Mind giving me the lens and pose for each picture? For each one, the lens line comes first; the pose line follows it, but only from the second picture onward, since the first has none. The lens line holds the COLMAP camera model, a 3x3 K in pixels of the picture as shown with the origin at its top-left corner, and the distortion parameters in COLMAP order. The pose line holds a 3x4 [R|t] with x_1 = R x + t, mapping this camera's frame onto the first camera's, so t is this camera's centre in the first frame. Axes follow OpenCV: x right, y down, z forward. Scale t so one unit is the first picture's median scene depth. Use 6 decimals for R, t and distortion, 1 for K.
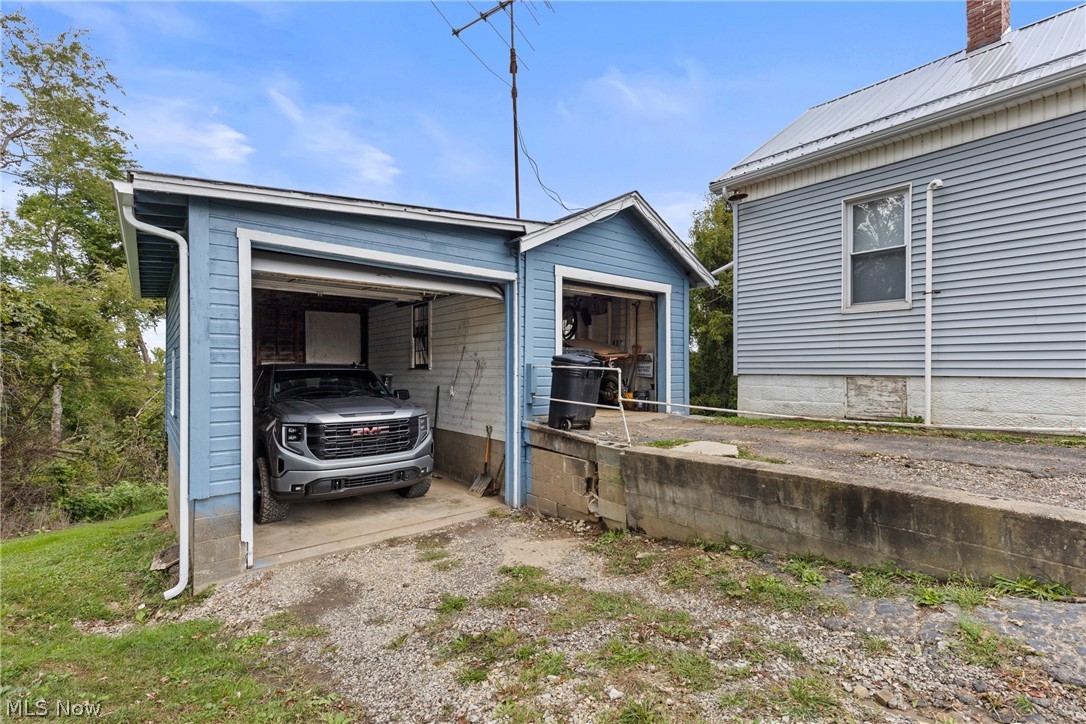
lens RADIAL K [[487.4, 0, 542.5], [0, 487.4, 367.5], [0, 0, 1]] dist [0.003731, 0.000168]
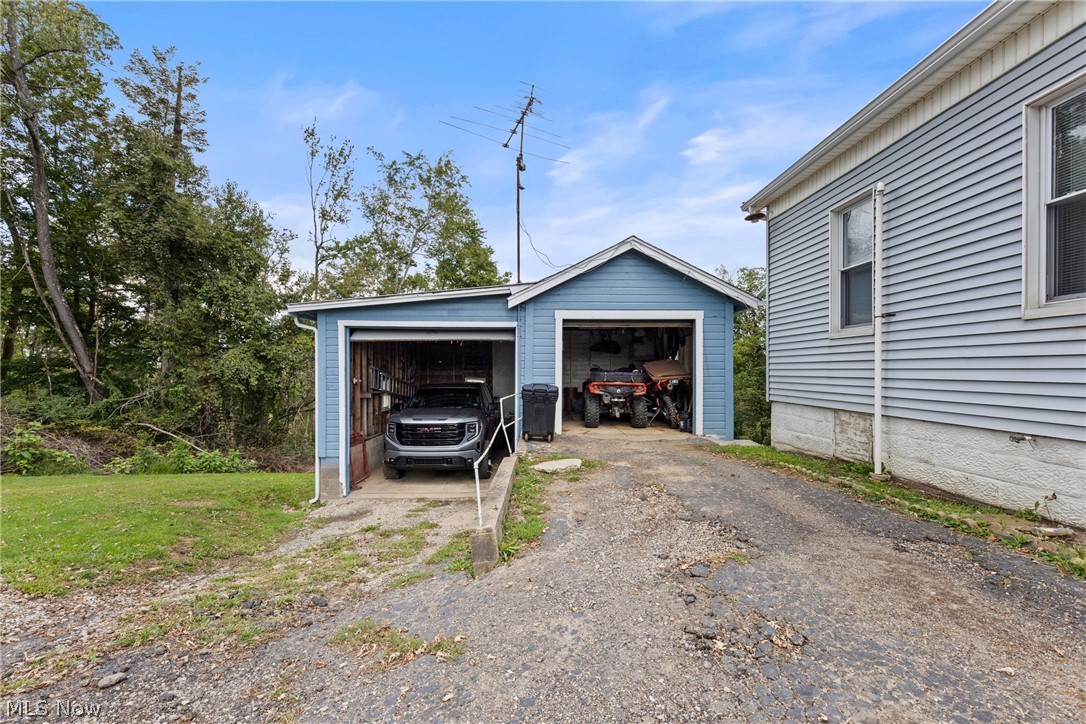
lens RADIAL K [[487.4, 0, 543.5], [0, 487.4, 364.6], [0, 0, 1]] dist [0.003731, 0.000168]
pose [[0.788660, -0.007118, -0.614788, 0.817363], [0.001595, 0.999953, -0.009531, -0.060197], [0.614828, 0.006536, 0.788634, -0.018813]]
